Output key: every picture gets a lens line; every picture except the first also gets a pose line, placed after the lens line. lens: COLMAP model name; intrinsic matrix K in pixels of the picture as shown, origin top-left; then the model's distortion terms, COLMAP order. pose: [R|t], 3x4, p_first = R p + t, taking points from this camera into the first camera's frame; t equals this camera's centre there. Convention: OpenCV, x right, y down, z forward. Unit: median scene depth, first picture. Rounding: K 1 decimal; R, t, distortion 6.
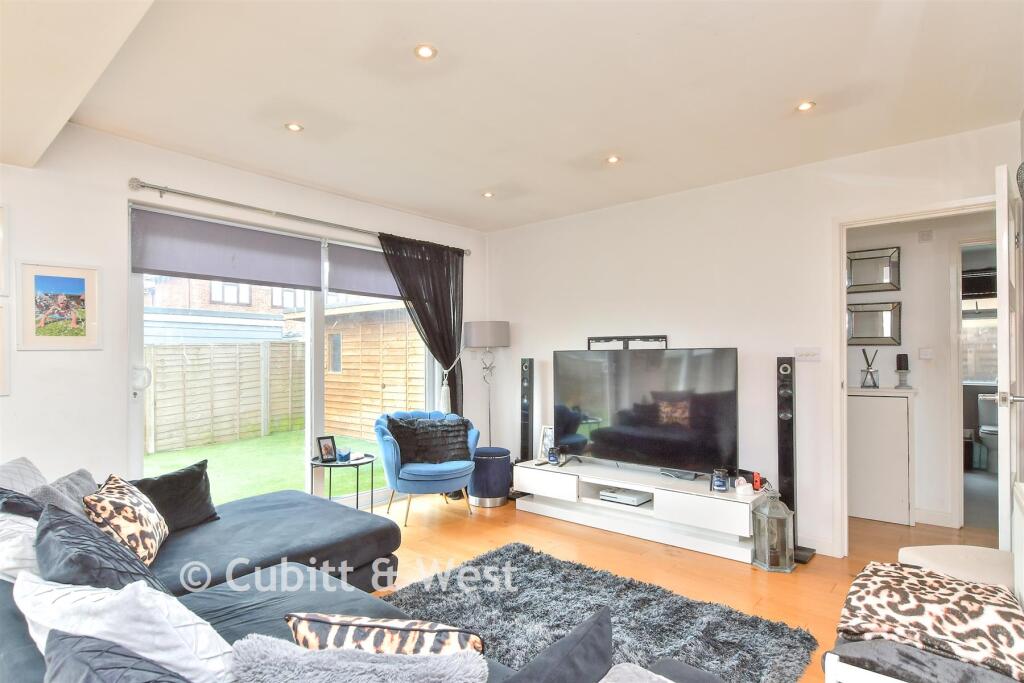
lens RADIAL K [[542.3, 0, 512.0], [0, 542.3, 345.2], [0, 0, 1]] dist [0.005294, 0.000123]
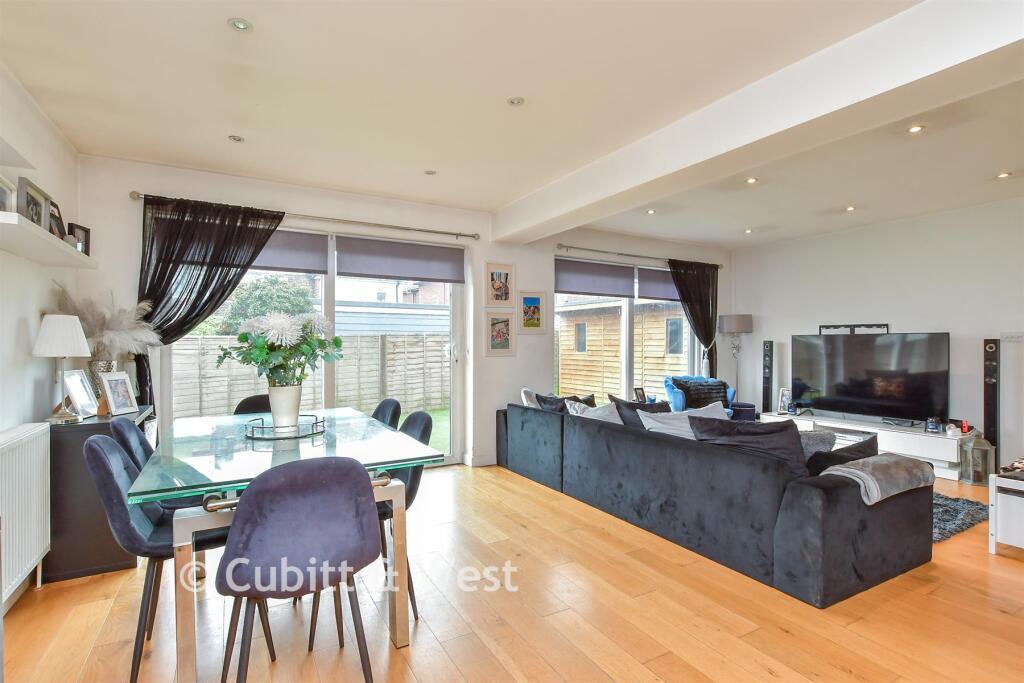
lens RADIAL K [[499.9, 0, 510.0], [0, 499.9, 343.8], [0, 0, 1]] dist [-0.006515, -0.000441]
pose [[0.942499, 0.004978, -0.334172, -0.189004], [0.002292, 0.999769, 0.021357, 0.003609], [0.334201, -0.020894, 0.942270, -0.493284]]
